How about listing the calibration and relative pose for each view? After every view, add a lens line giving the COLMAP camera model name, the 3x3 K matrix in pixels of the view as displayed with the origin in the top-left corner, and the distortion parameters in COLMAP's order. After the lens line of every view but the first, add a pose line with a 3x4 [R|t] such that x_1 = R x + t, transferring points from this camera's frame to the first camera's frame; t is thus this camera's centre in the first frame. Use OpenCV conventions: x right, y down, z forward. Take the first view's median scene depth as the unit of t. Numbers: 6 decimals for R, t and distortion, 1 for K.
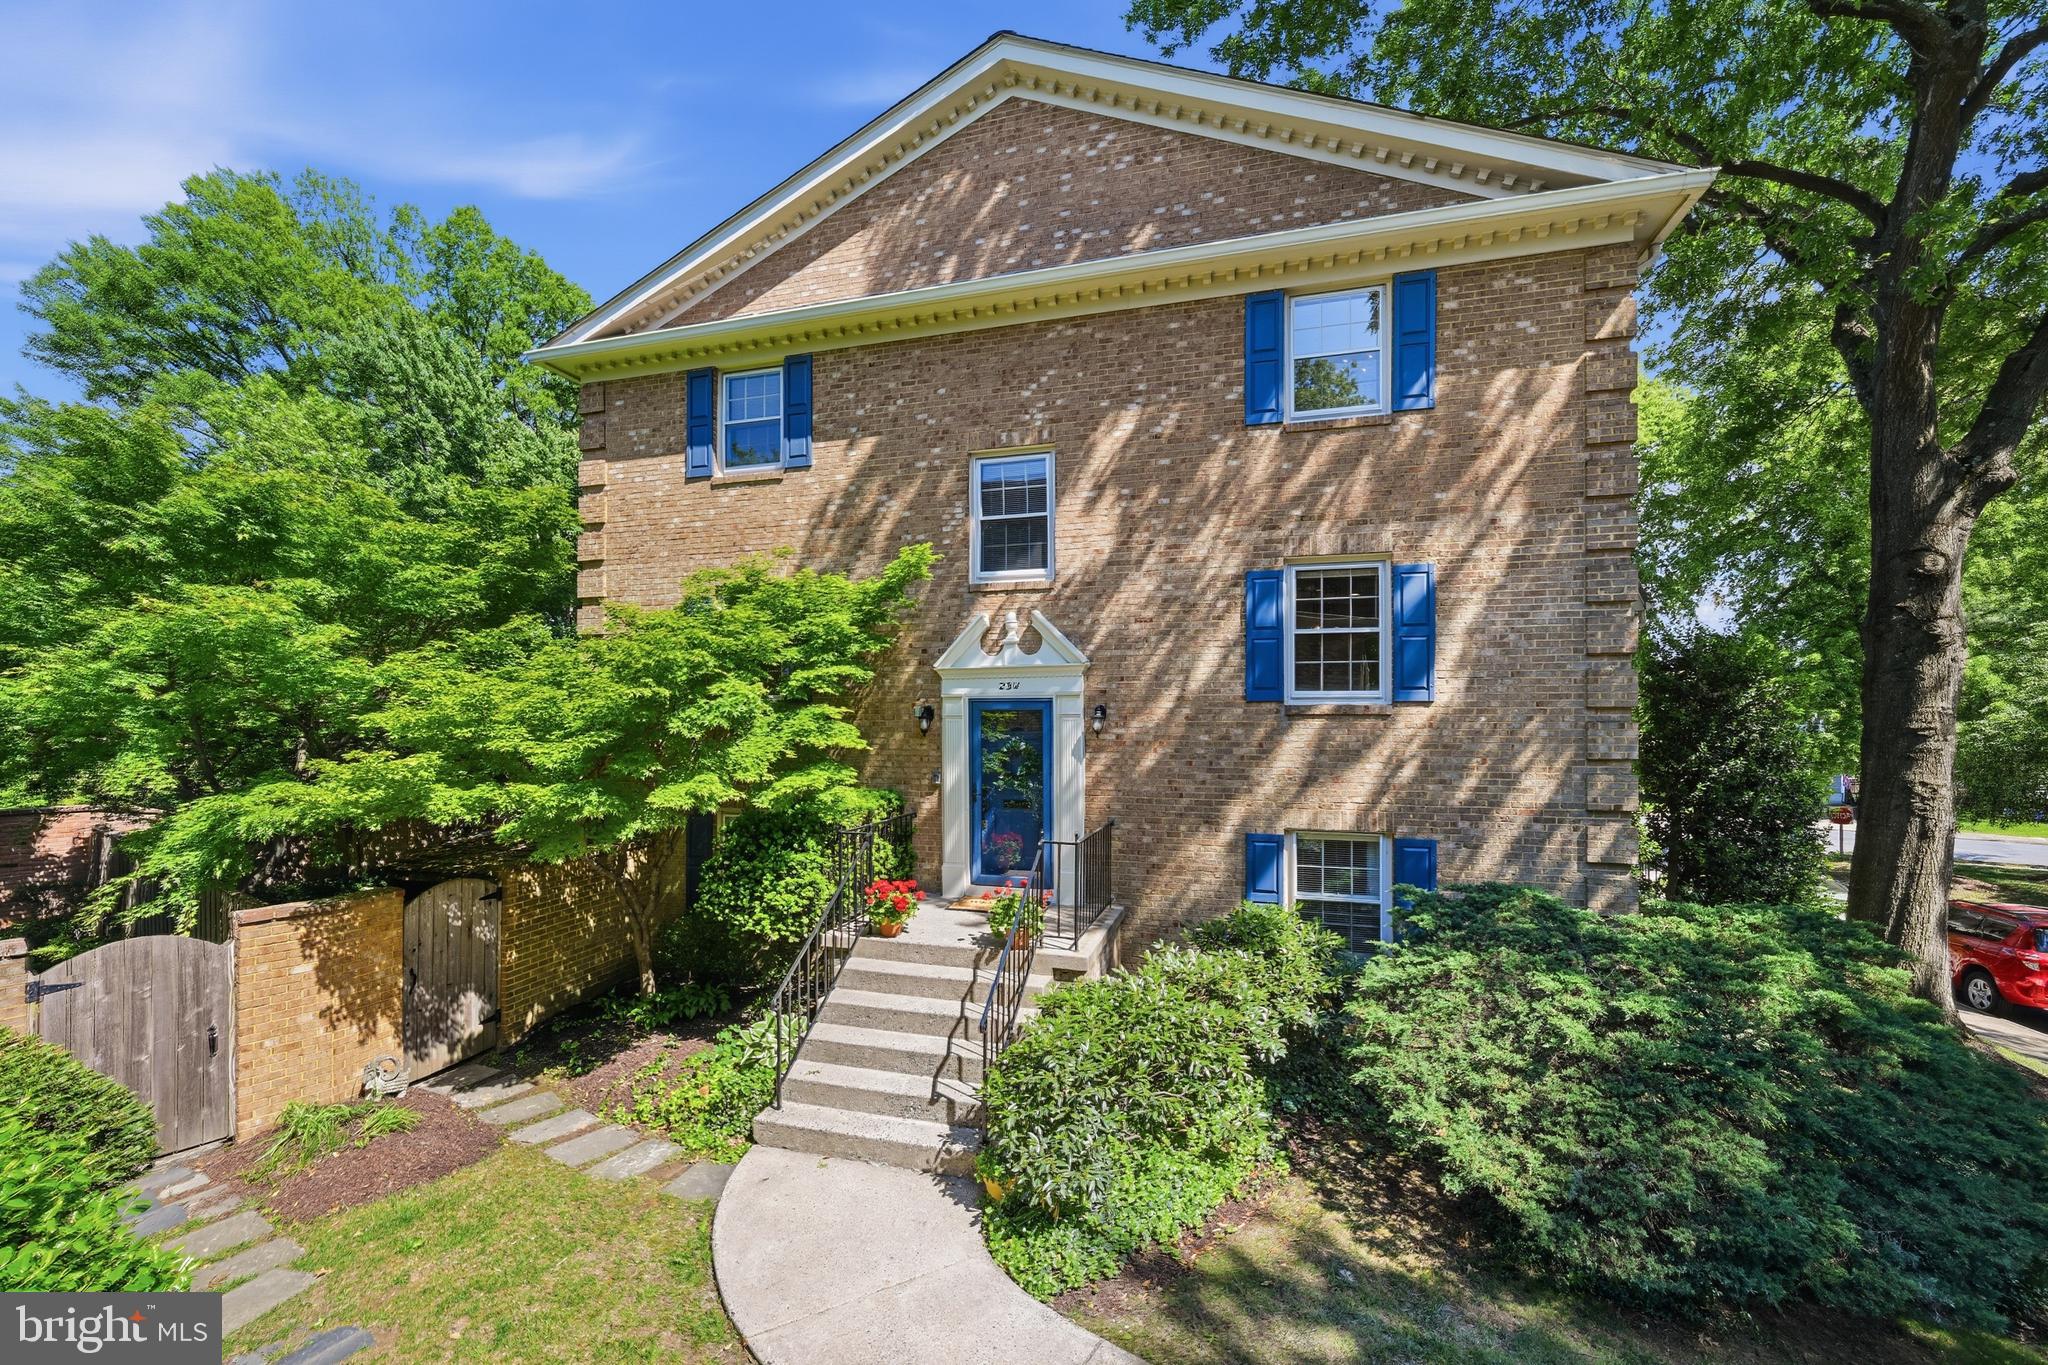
lens RADIAL K [[858.1, 0, 1024.0], [0, 858.1, 682.5], [0, 0, 1]] dist [-0.000678, -0.000034]
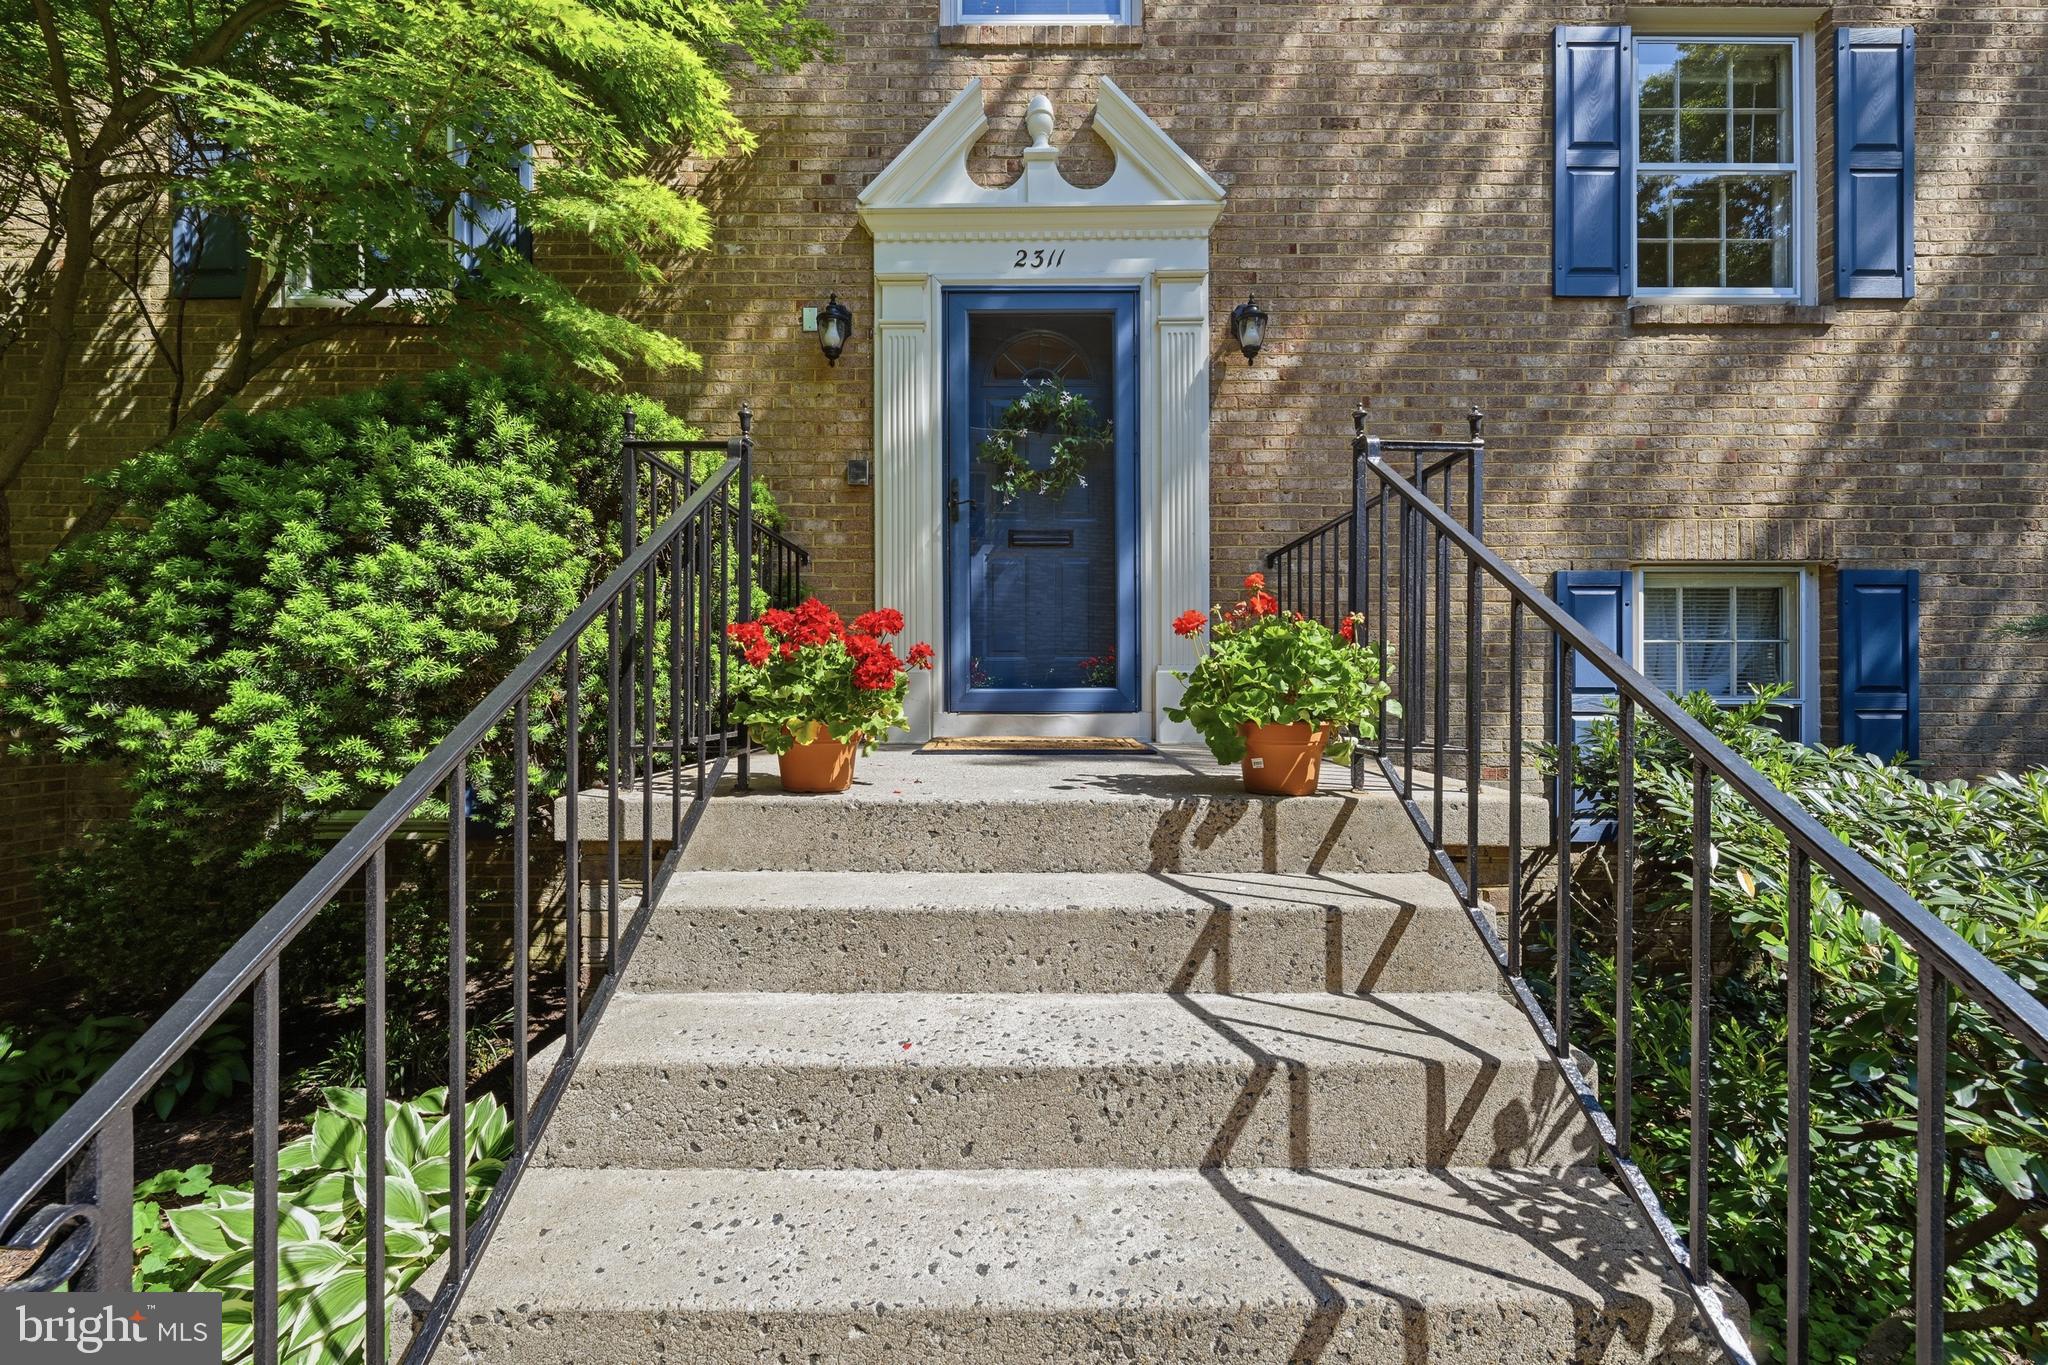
lens RADIAL K [[812.0, 0, 1024.0], [0, 812.0, 682.5], [0, 0, 1]] dist [-0.003049, -0.000149]
pose [[0.959667, -0.000962, 0.281139, -0.170927], [-0.008866, 0.999393, 0.033686, 0.253475], [-0.281000, -0.034820, 0.959076, 0.731331]]
